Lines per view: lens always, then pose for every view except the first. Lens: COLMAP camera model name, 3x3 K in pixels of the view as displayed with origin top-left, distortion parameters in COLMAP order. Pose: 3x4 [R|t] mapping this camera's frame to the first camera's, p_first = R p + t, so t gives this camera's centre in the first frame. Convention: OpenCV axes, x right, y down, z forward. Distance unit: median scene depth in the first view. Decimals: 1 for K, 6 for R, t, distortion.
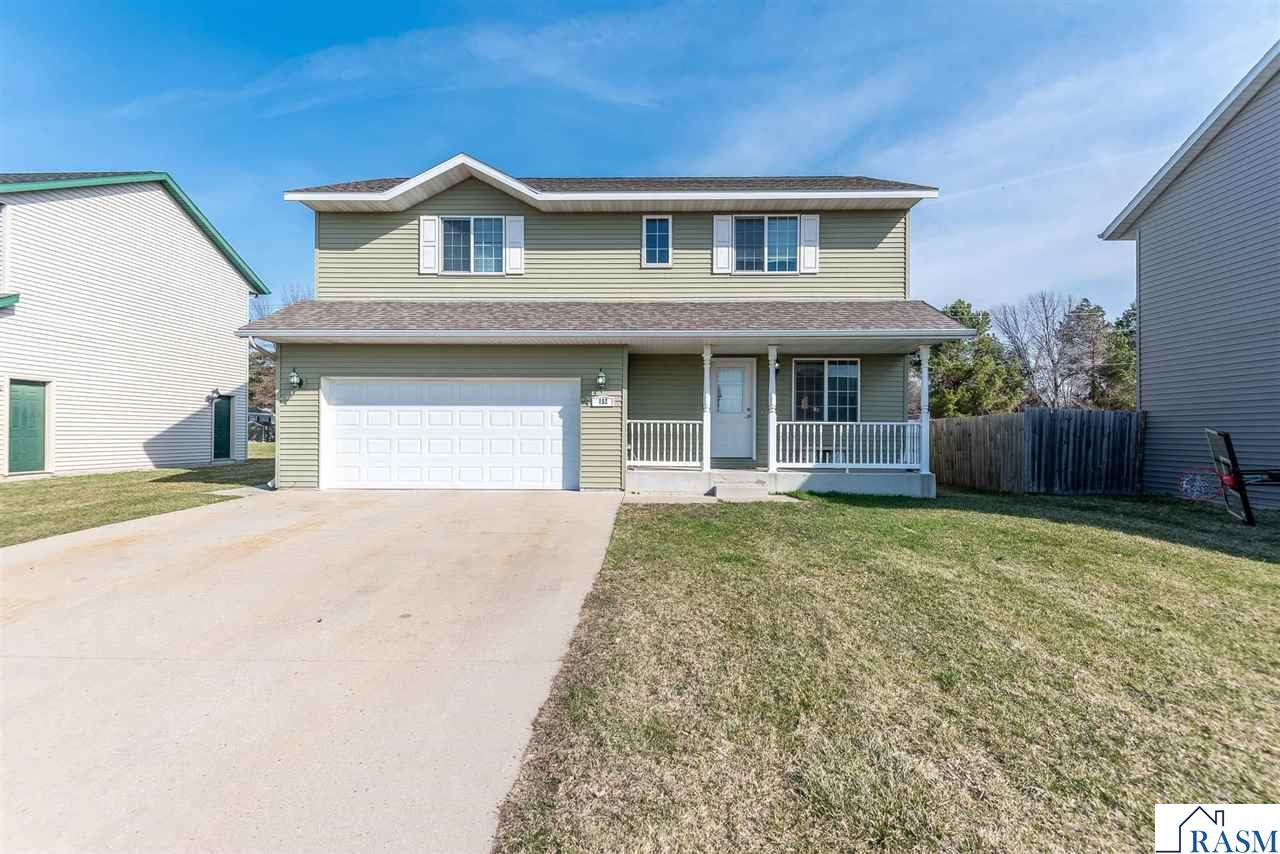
lens RADIAL K [[568.2, 0, 640.0], [0, 568.2, 427.0], [0, 0, 1]] dist [0.021337, -0.021665]
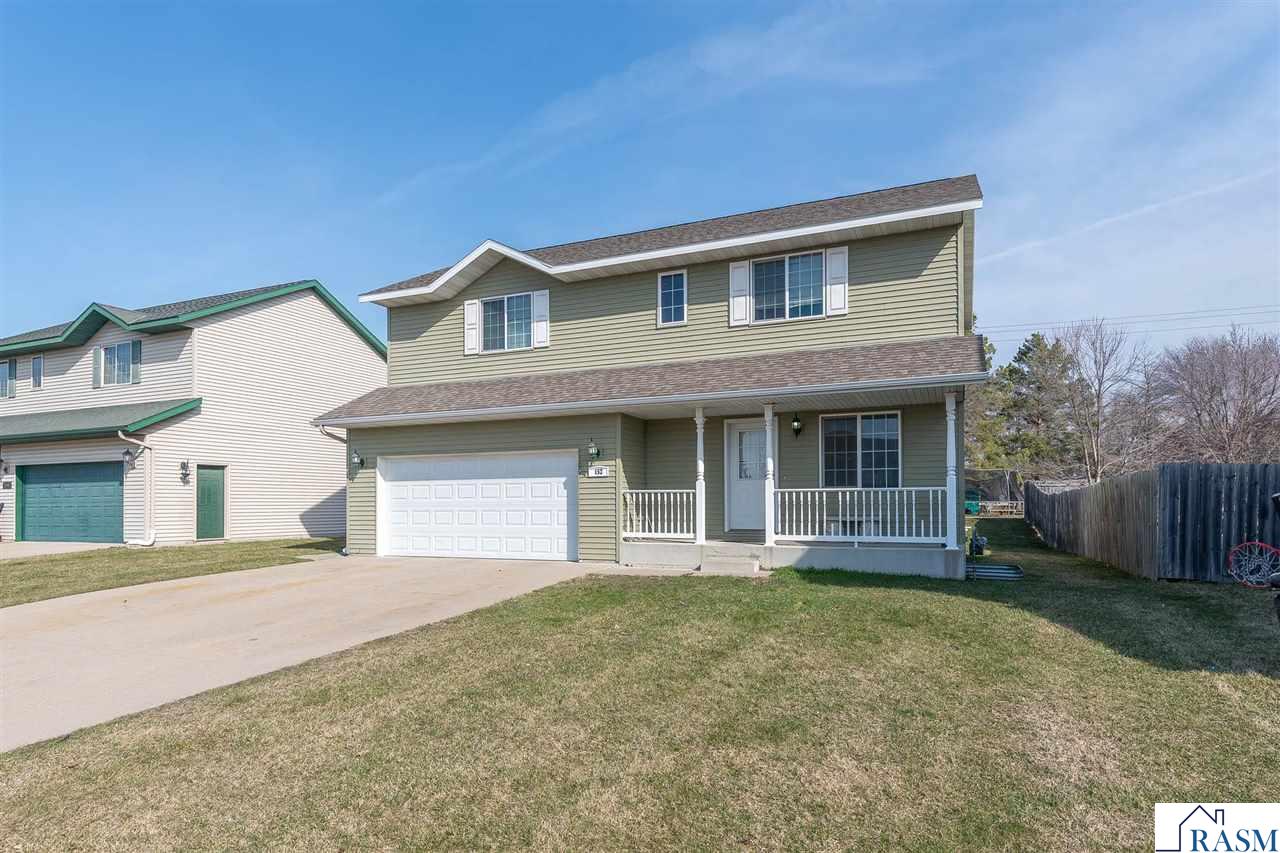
lens RADIAL K [[672.0, 0, 639.7], [0, 672.0, 489.8], [0, 0, 1]] dist [-0.000780, 0.000003]
pose [[0.932734, -0.017210, -0.360153, 0.378265], [0.014766, 0.999845, -0.009537, -0.001118], [0.360262, 0.003577, 0.932844, -0.052754]]
